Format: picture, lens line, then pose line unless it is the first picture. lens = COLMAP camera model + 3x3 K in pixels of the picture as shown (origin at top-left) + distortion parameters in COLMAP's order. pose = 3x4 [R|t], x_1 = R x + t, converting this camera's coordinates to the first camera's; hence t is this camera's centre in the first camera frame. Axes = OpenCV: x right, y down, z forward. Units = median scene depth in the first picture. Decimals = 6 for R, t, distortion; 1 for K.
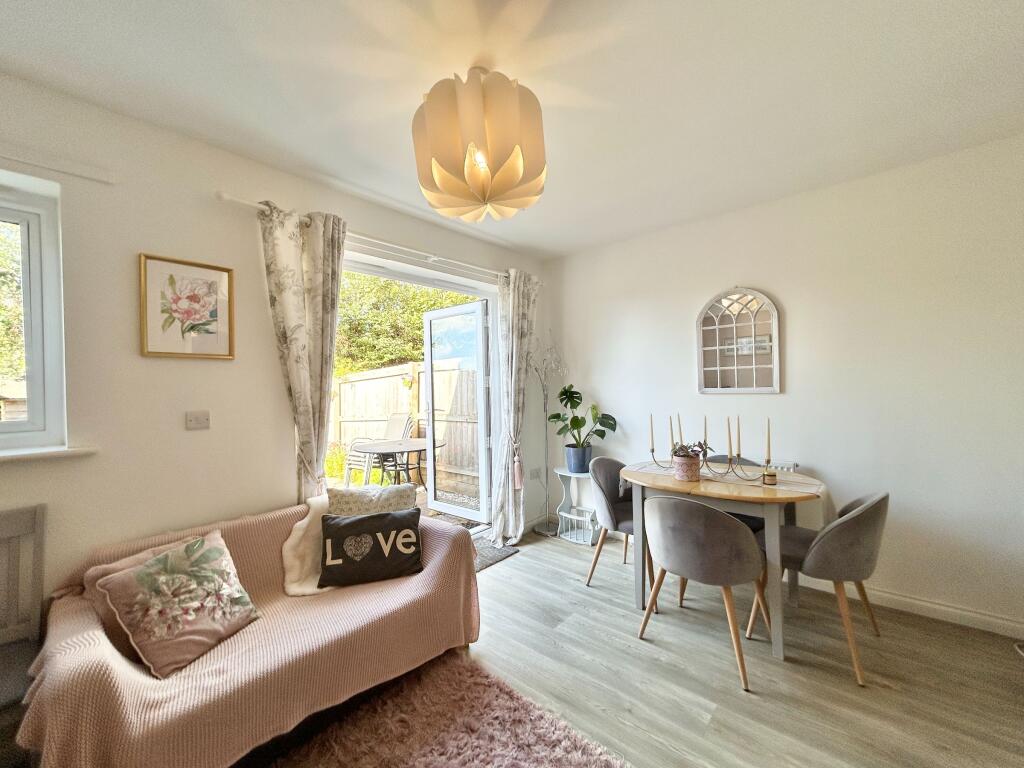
lens RADIAL K [[409.5, 0, 509.0], [0, 409.5, 386.0], [0, 0, 1]] dist [0.000226, -0.000153]
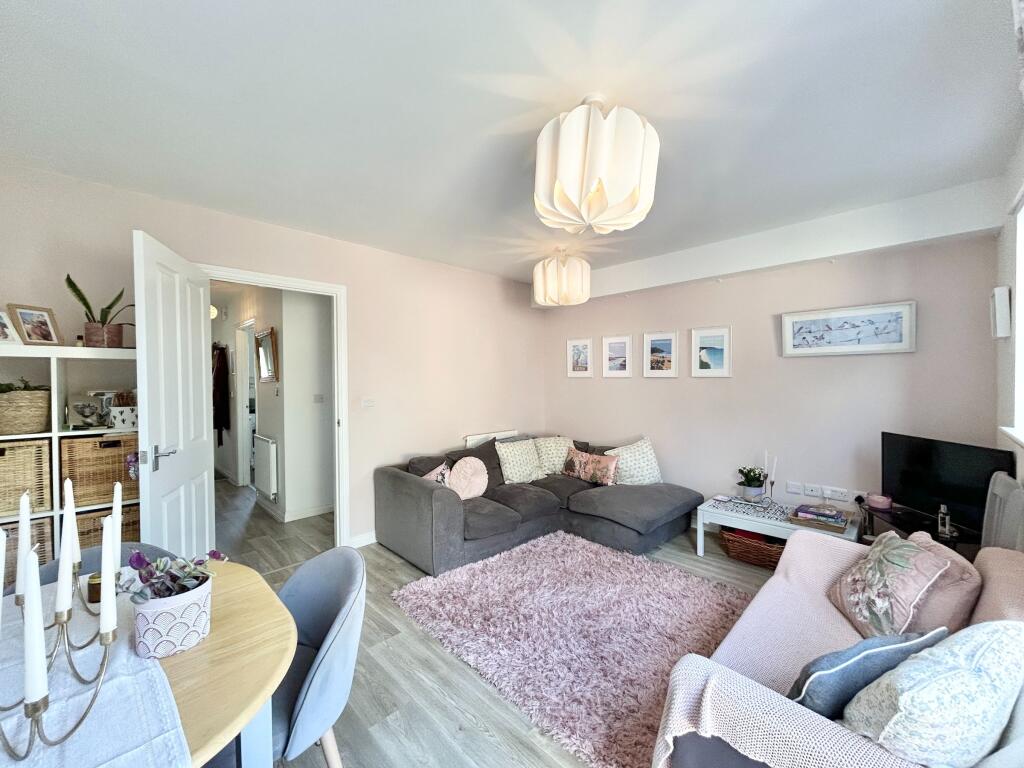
lens RADIAL K [[409.5, 0, 509.6], [0, 409.5, 383.2], [0, 0, 1]] dist [0.000226, -0.000153]
pose [[-0.997446, 0.026093, 0.066481, 0.078011], [0.026757, 0.999600, 0.009116, -0.021221], [-0.066217, 0.010872, -0.997746, 1.597158]]
